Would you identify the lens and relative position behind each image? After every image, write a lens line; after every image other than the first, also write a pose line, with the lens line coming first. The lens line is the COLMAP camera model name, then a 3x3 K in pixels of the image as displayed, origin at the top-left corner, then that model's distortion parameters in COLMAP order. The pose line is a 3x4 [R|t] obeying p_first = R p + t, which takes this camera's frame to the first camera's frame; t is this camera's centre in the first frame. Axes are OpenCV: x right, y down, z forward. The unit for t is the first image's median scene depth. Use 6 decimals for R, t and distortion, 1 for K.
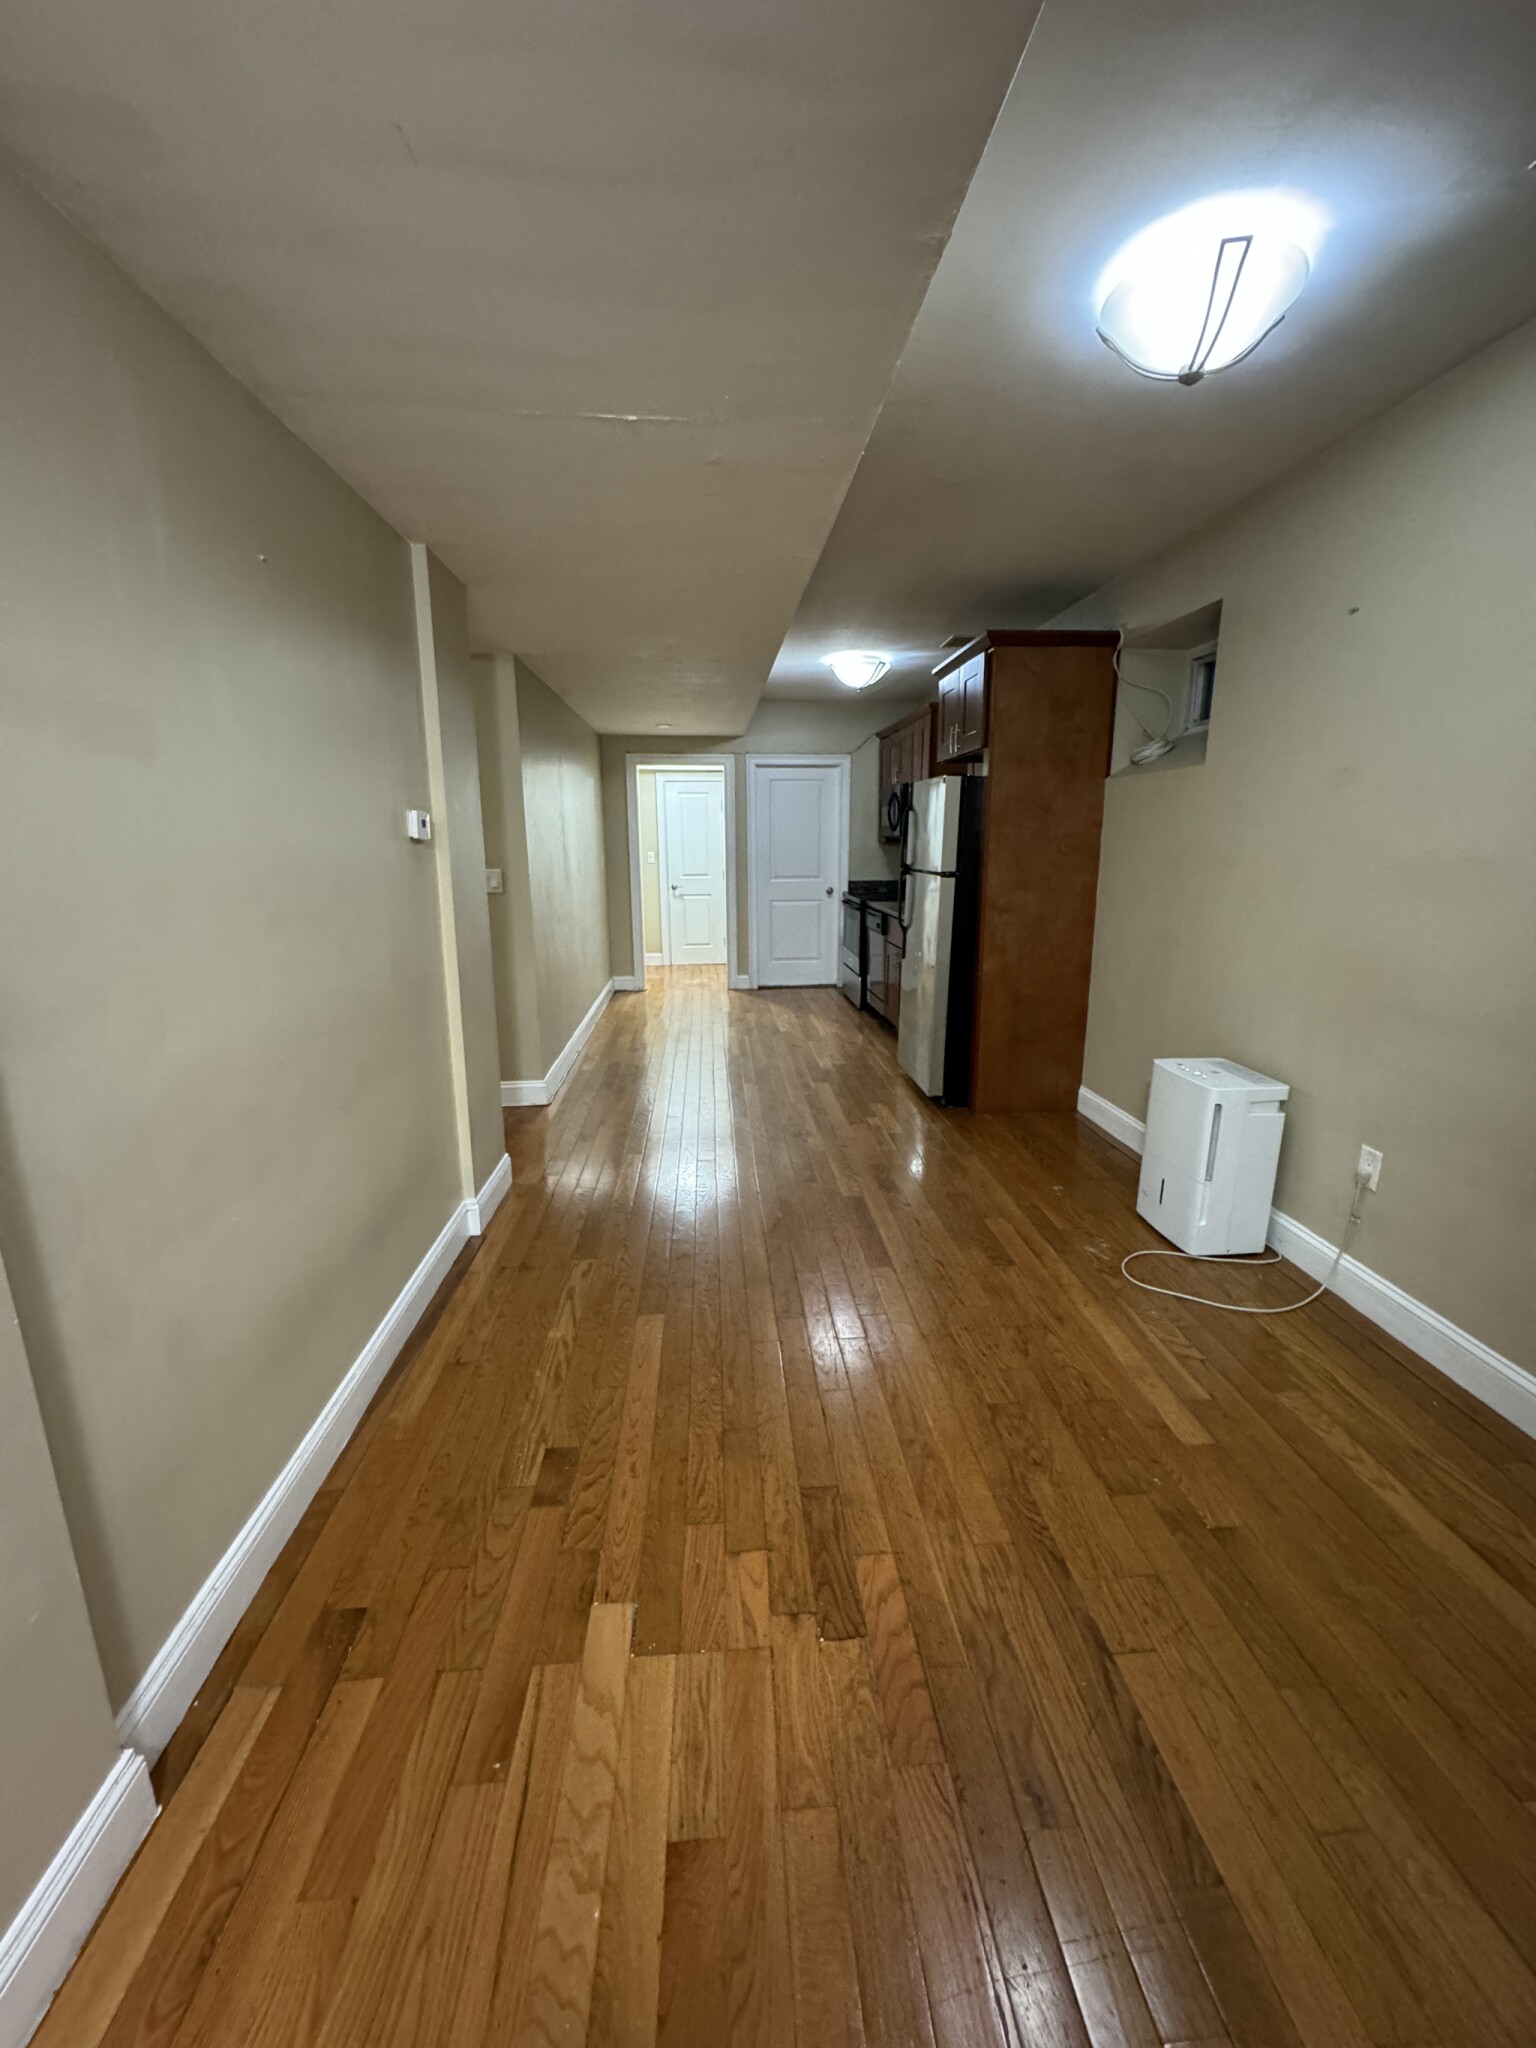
lens RADIAL K [[818.1, 0, 768.6], [0, 818.1, 1025.0], [0, 0, 1]] dist [-0.002766, 0.000168]
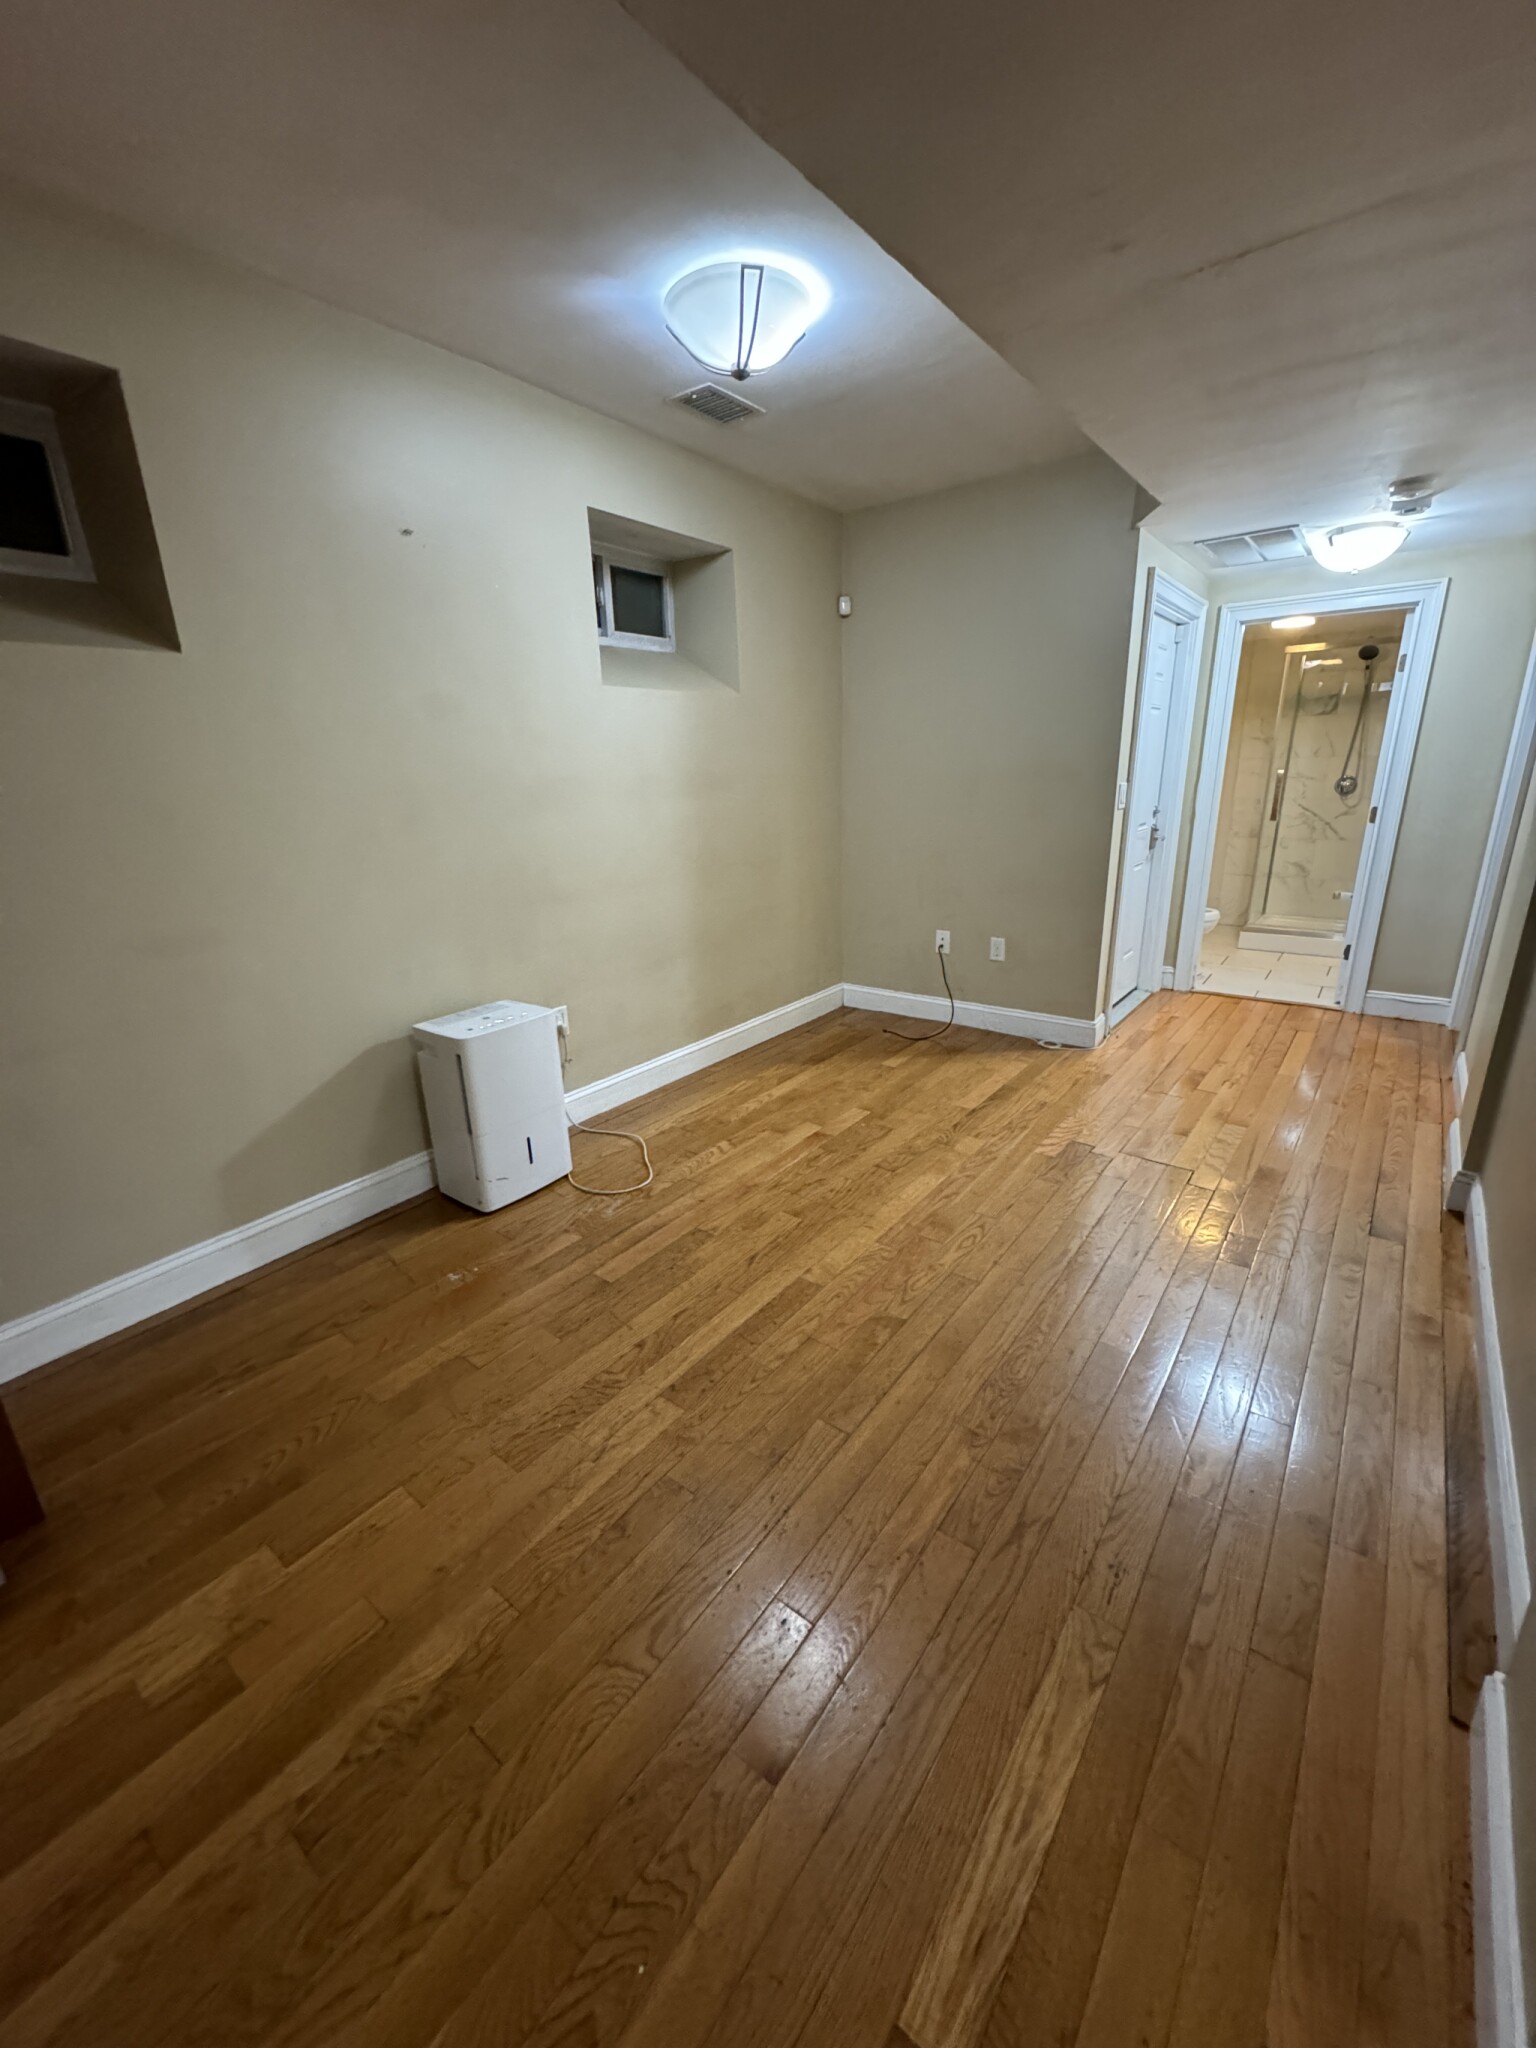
lens RADIAL K [[818.1, 0, 767.4], [0, 818.1, 1019.7], [0, 0, 1]] dist [-0.002766, 0.000168]
pose [[-0.747406, -0.174753, 0.640972, -0.416920], [0.175563, 0.878538, 0.444239, -0.417097], [-0.640751, 0.444558, -0.625944, 1.901976]]
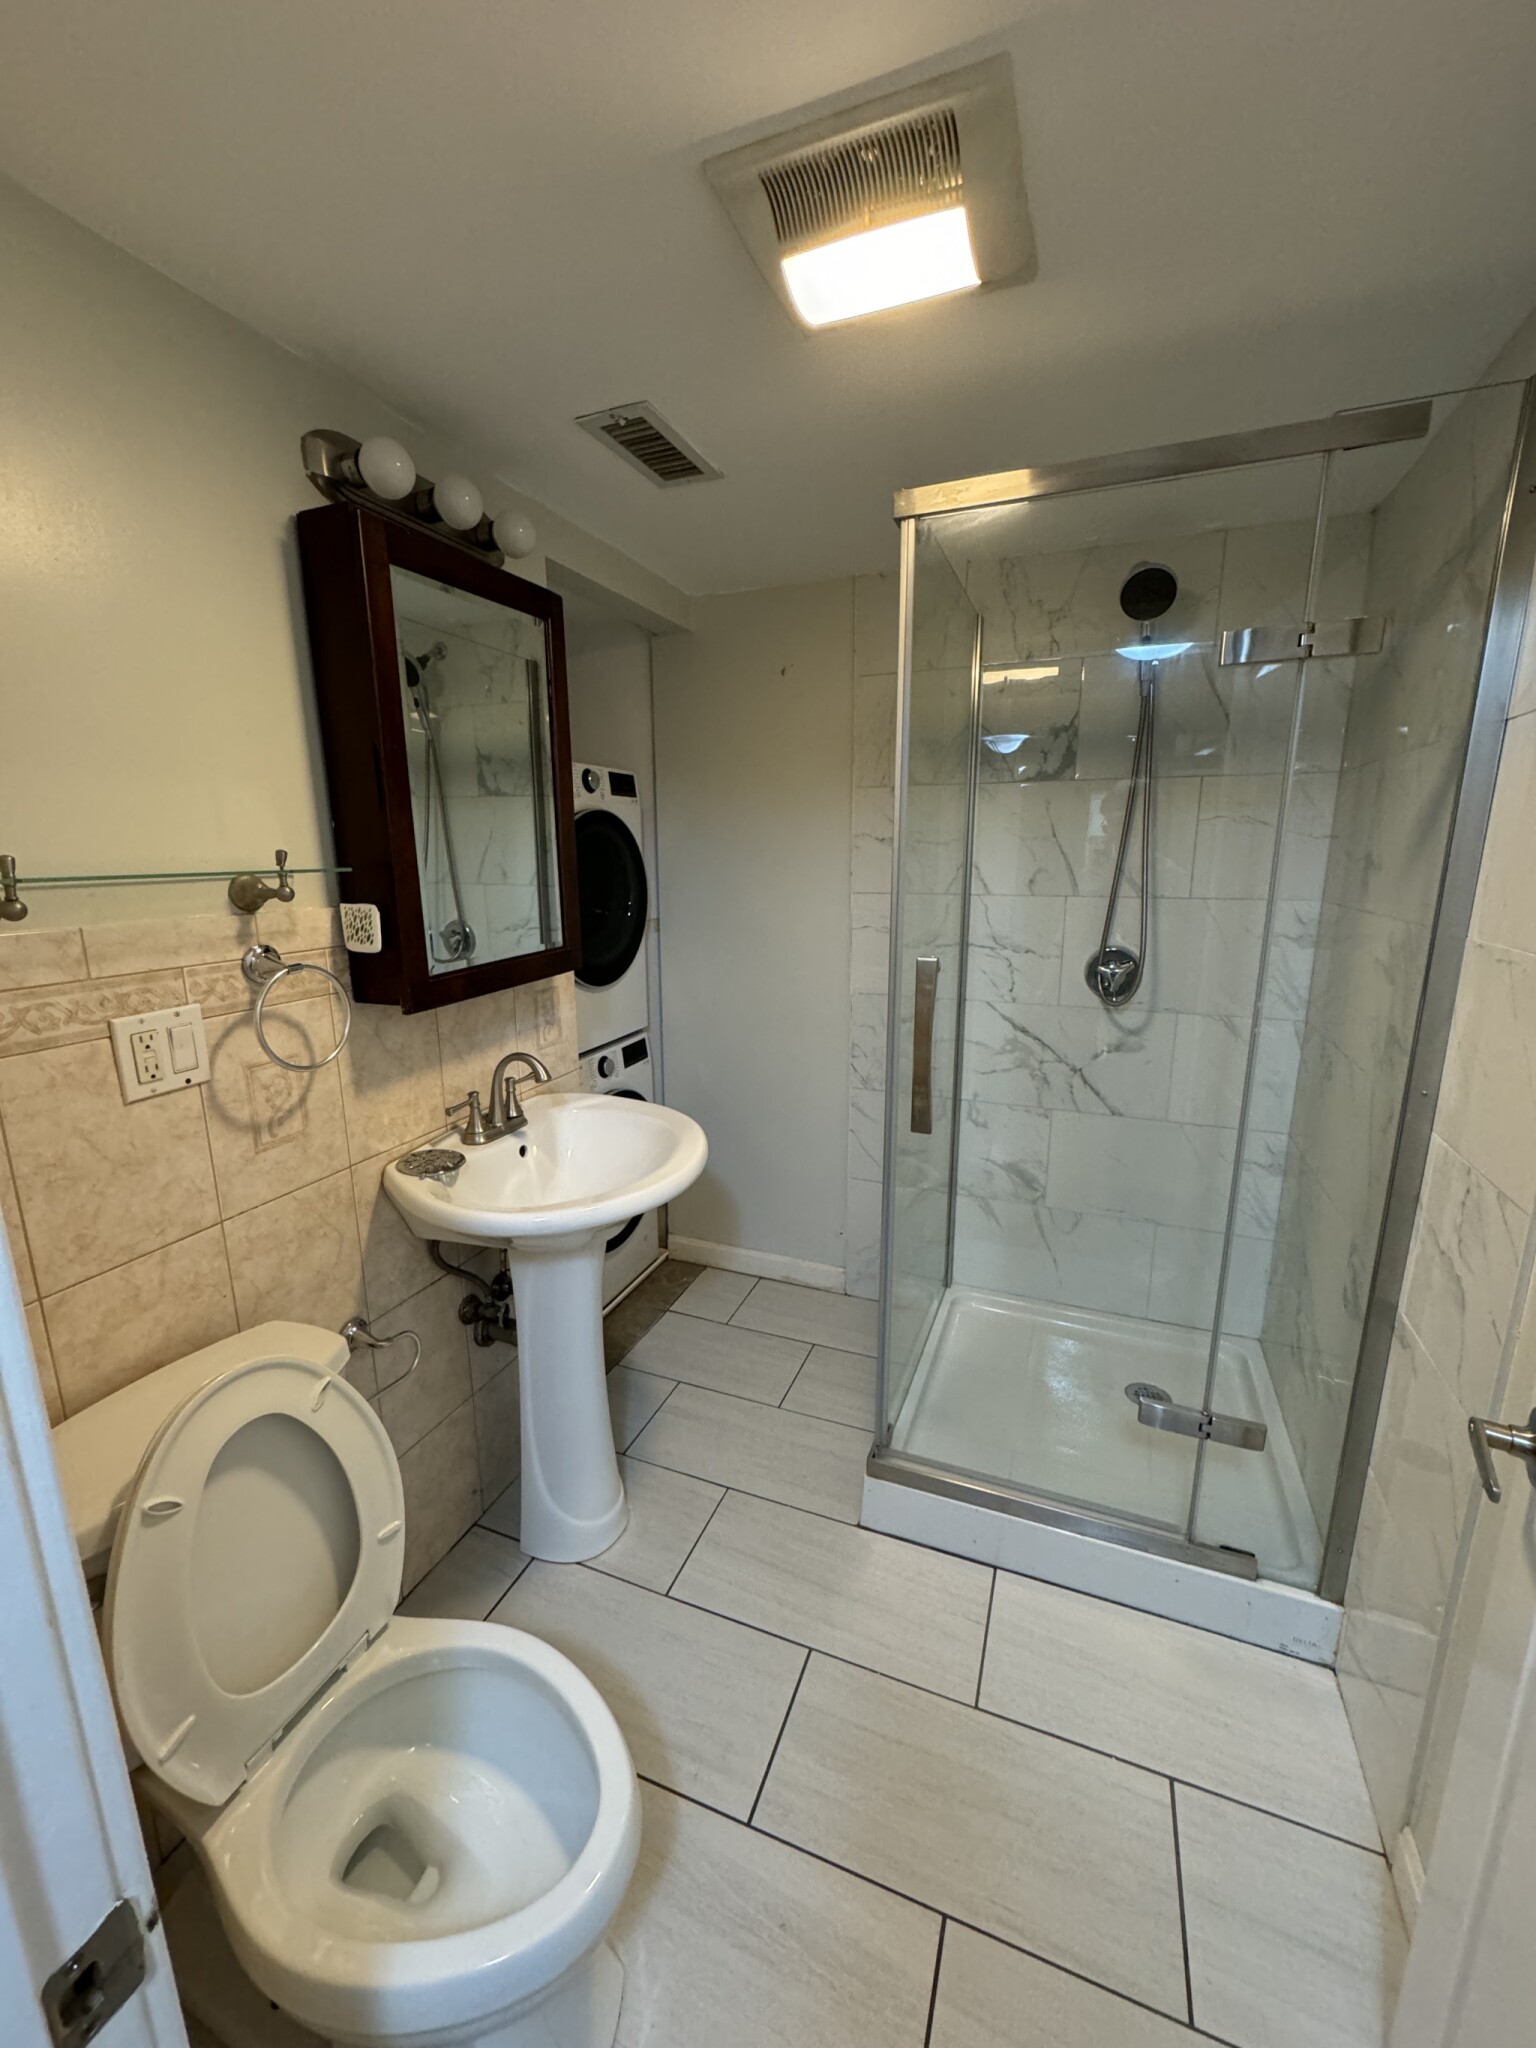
lens RADIAL K [[818.1, 0, 766.0], [0, 818.1, 1017.3], [0, 0, 1]] dist [-0.002766, 0.000168]
pose [[-0.896814, -0.080921, 0.434945, 0.004177], [0.110902, 0.910619, 0.398088, 0.098907], [-0.428283, 0.405247, -0.807681, -0.617815]]
